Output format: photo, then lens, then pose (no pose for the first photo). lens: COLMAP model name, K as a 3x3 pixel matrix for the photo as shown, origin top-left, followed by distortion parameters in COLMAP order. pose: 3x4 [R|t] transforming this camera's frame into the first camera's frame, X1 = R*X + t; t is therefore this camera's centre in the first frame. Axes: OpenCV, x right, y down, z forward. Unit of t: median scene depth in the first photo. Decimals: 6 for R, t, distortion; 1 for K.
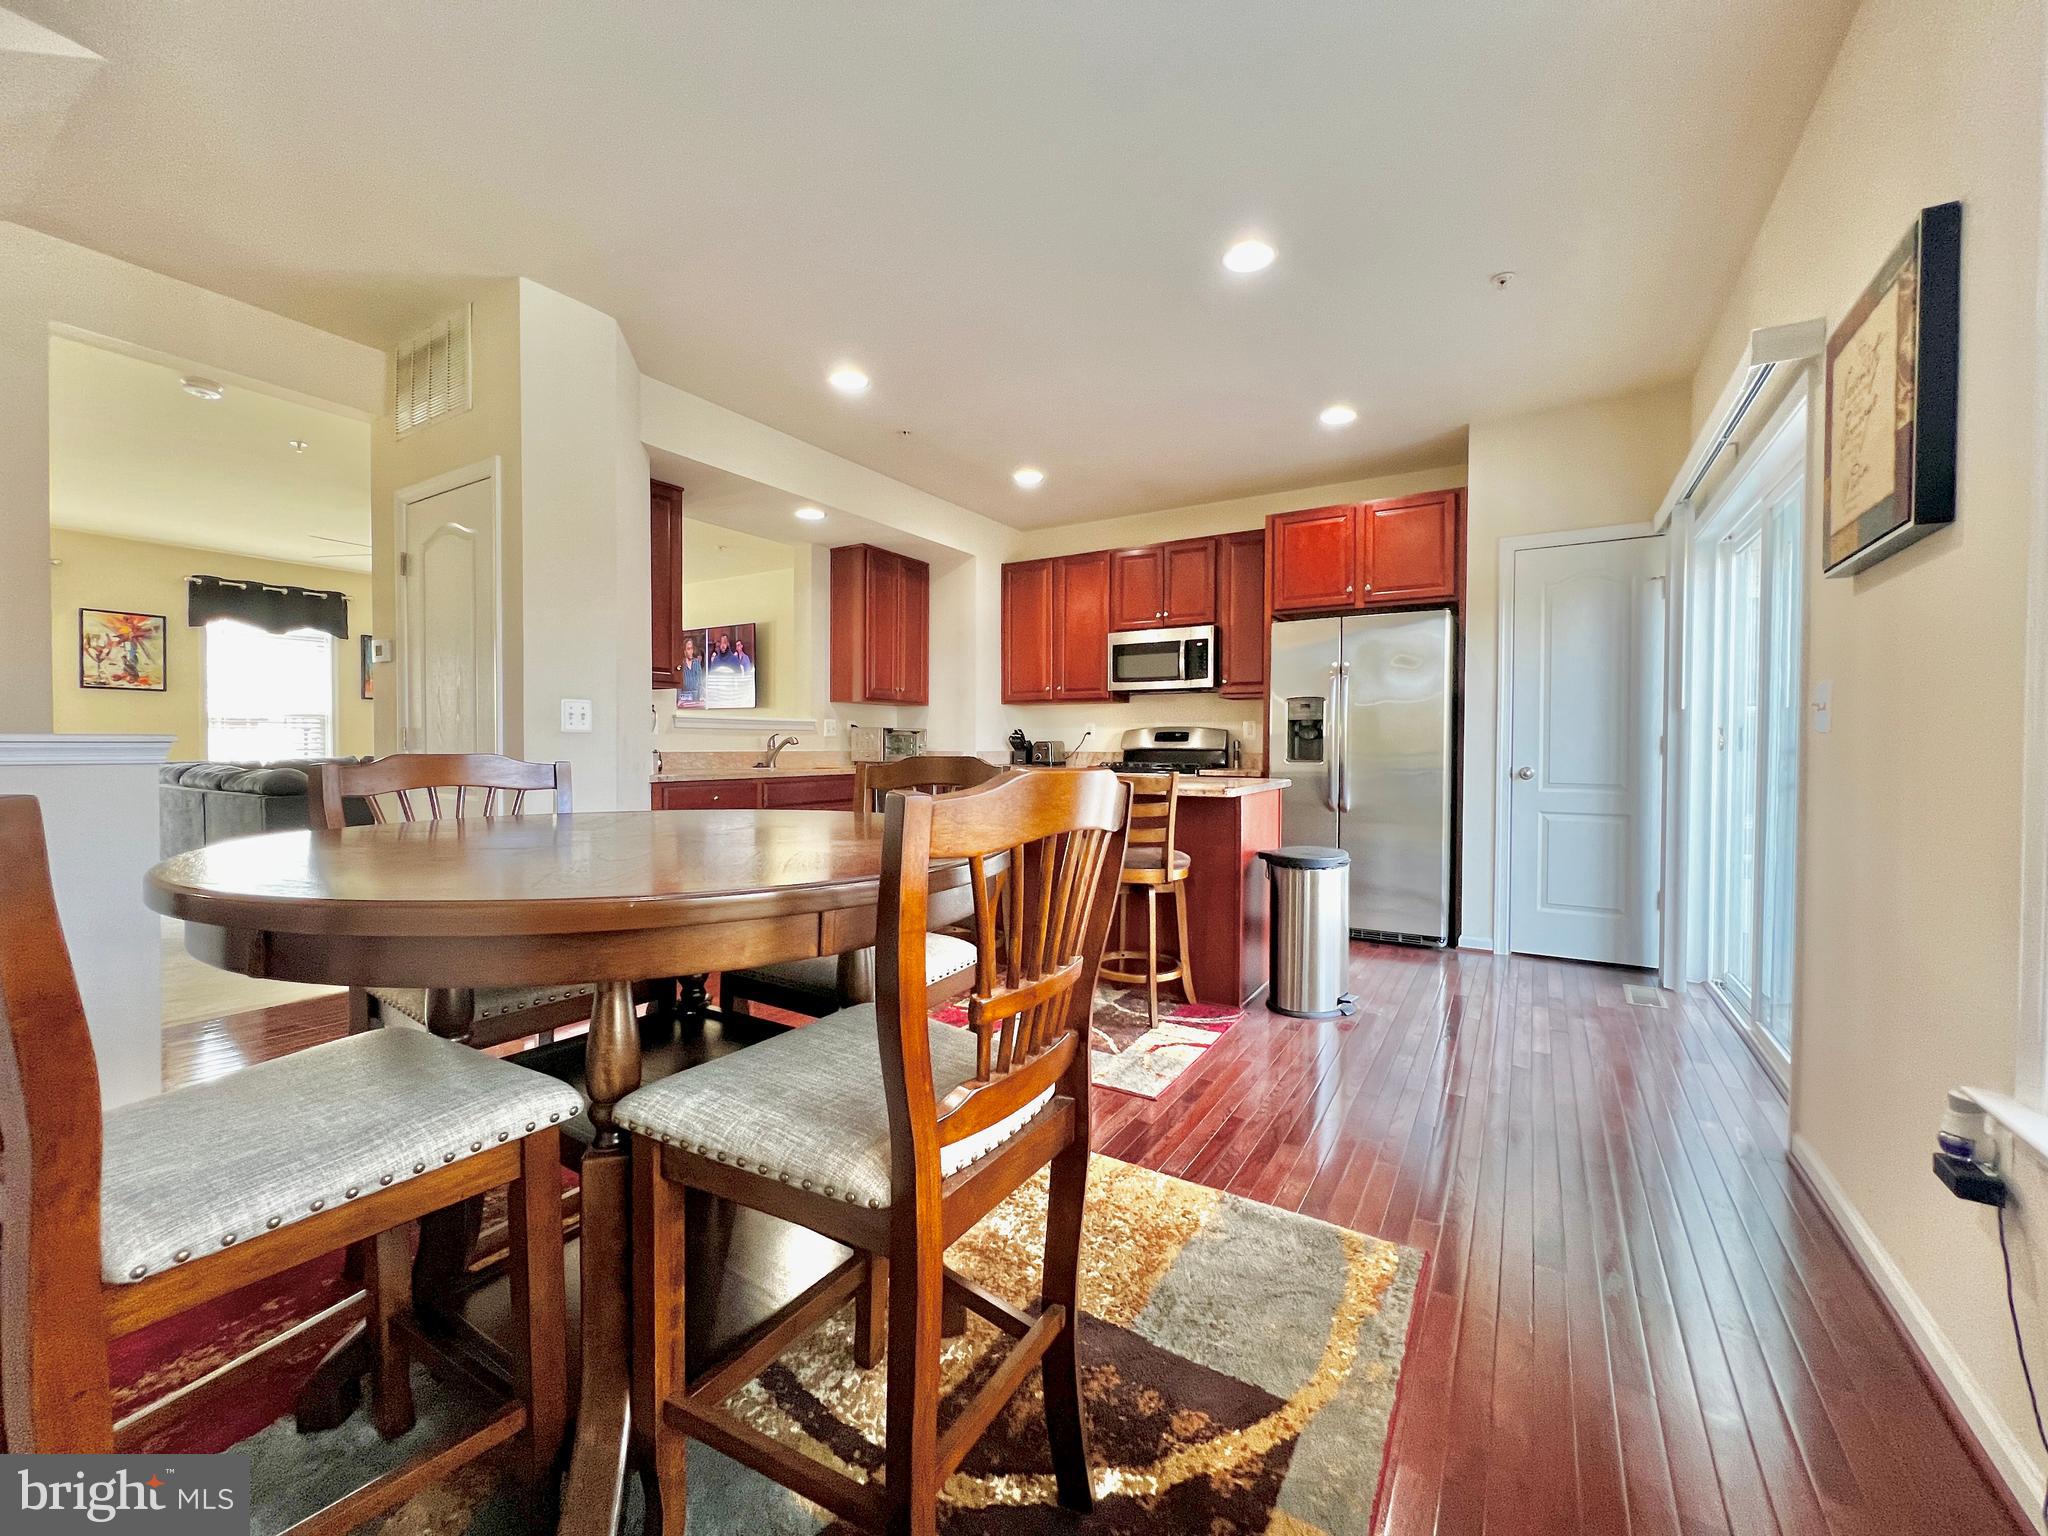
lens RADIAL K [[826.0, 0, 1024.0], [0, 826.0, 768.0], [0, 0, 1]] dist [-0.000402, -0.012553]
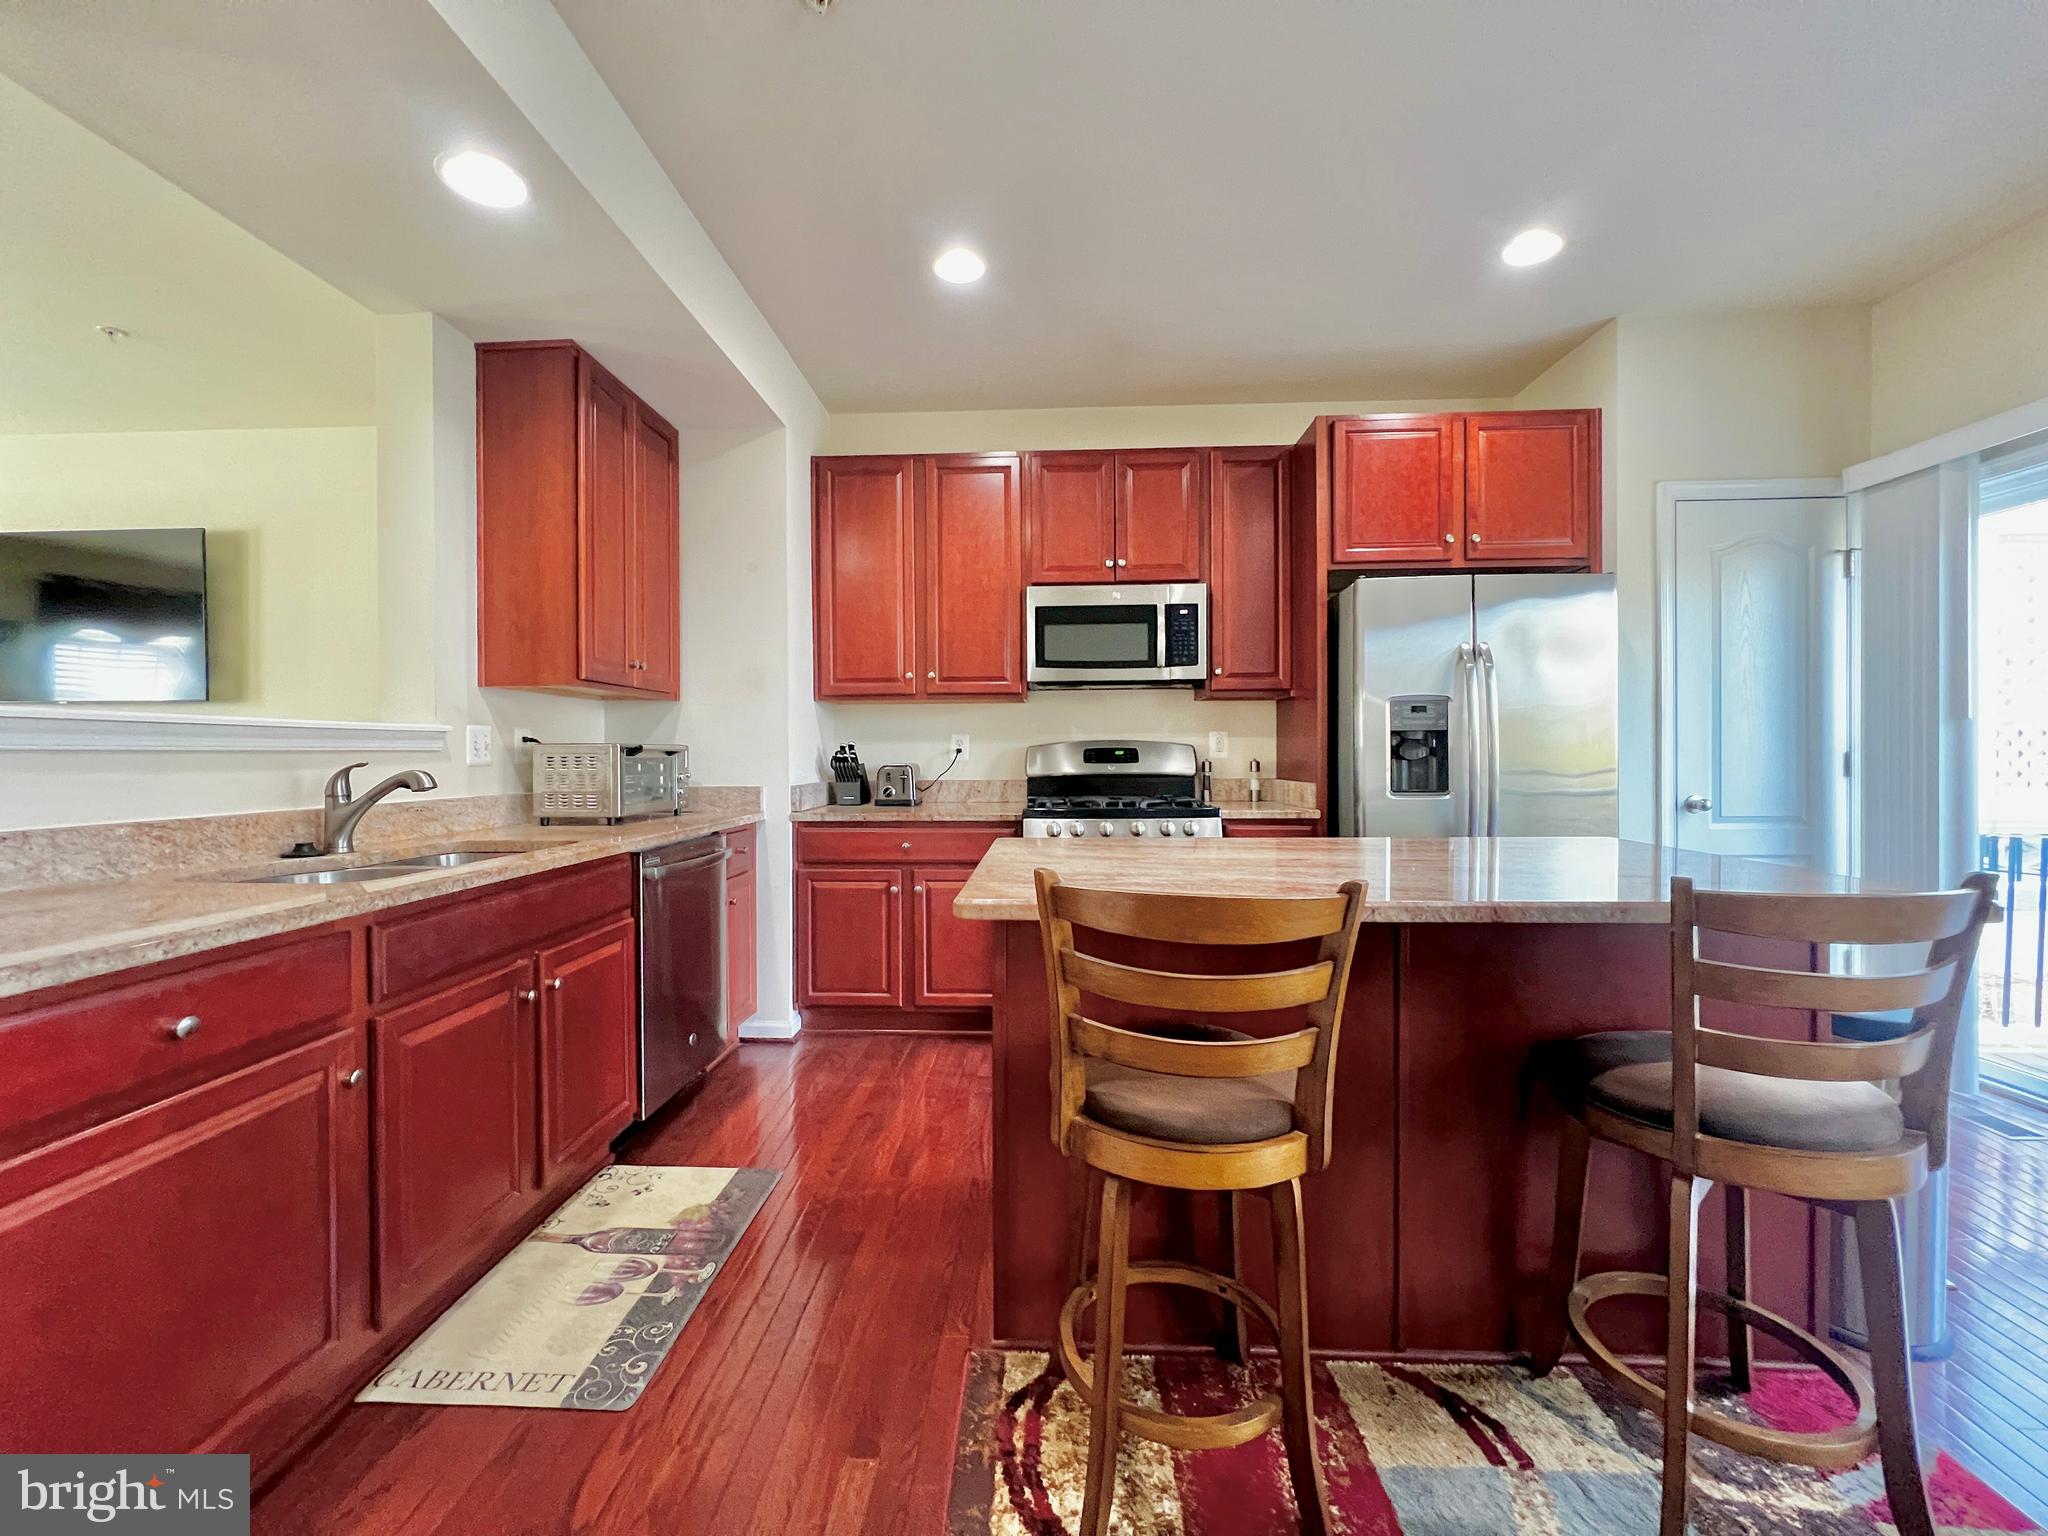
lens RADIAL K [[823.3, 0, 1024.0], [0, 823.3, 768.0], [0, 0, 1]] dist [0.000650, -0.000007]
pose [[0.873176, -0.018592, 0.487050, -0.197303], [0.024075, 0.999698, -0.005001, -0.027088], [-0.486810, 0.016093, 0.873360, 0.476046]]
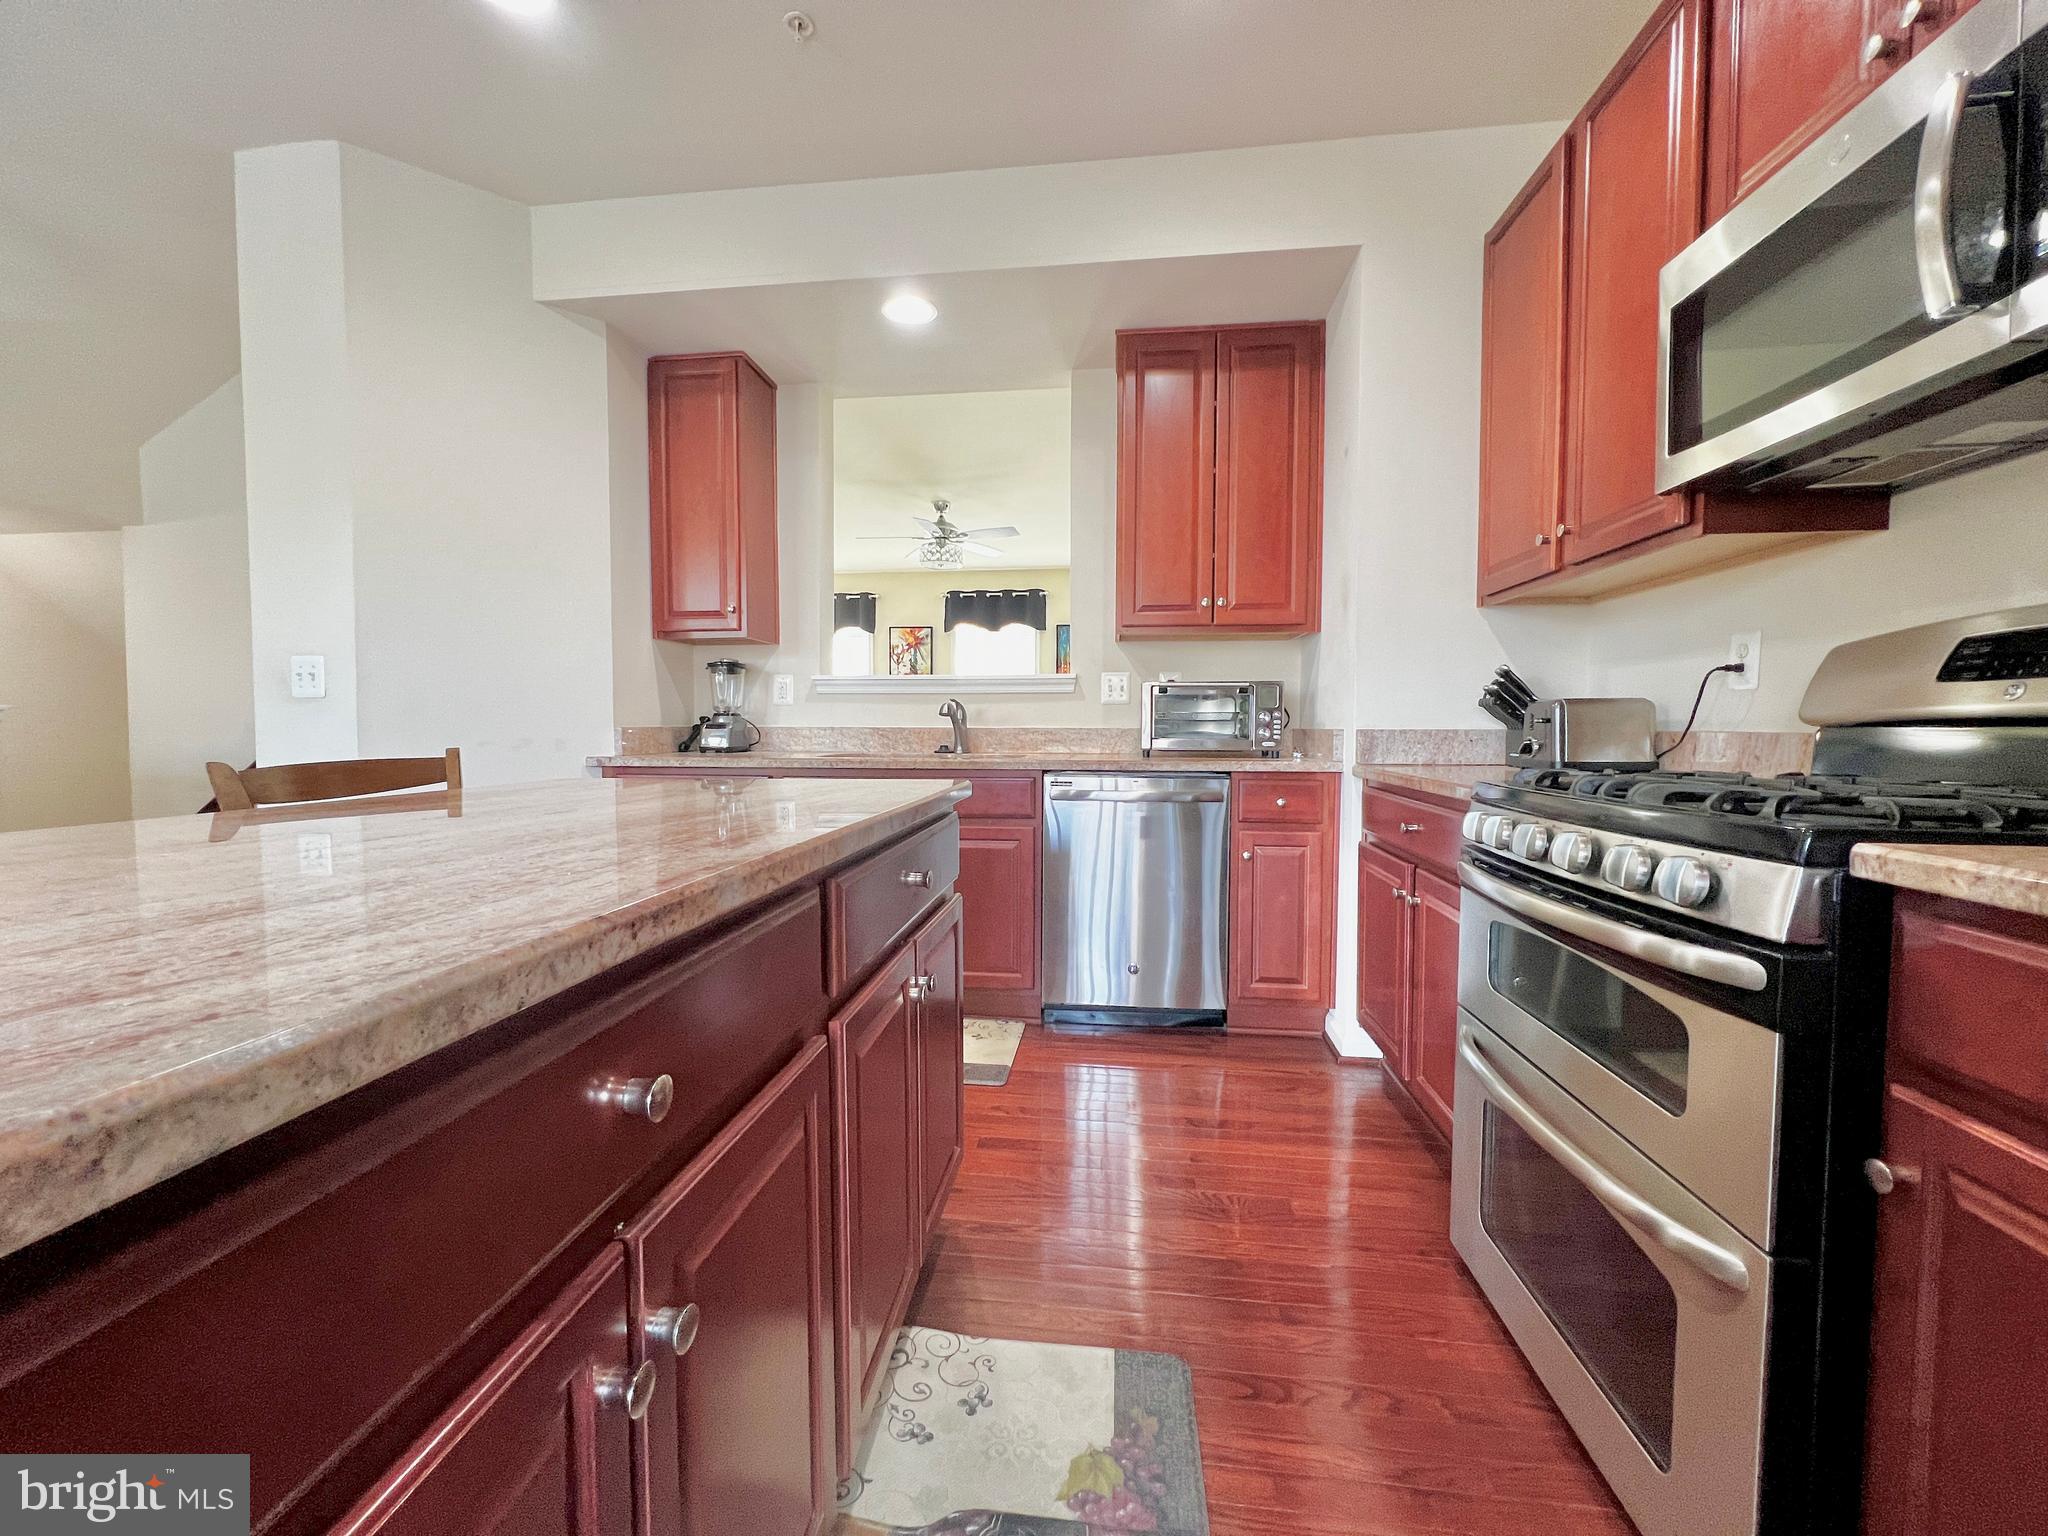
lens RADIAL K [[826.0, 0, 1024.0], [0, 826.0, 768.0], [0, 0, 1]] dist [-0.000402, -0.012553]
pose [[0.410958, 0.041792, -0.910696, 0.259689], [-0.027065, 0.999068, 0.033634, -0.011041], [0.911252, 0.010826, 0.411706, 0.716455]]
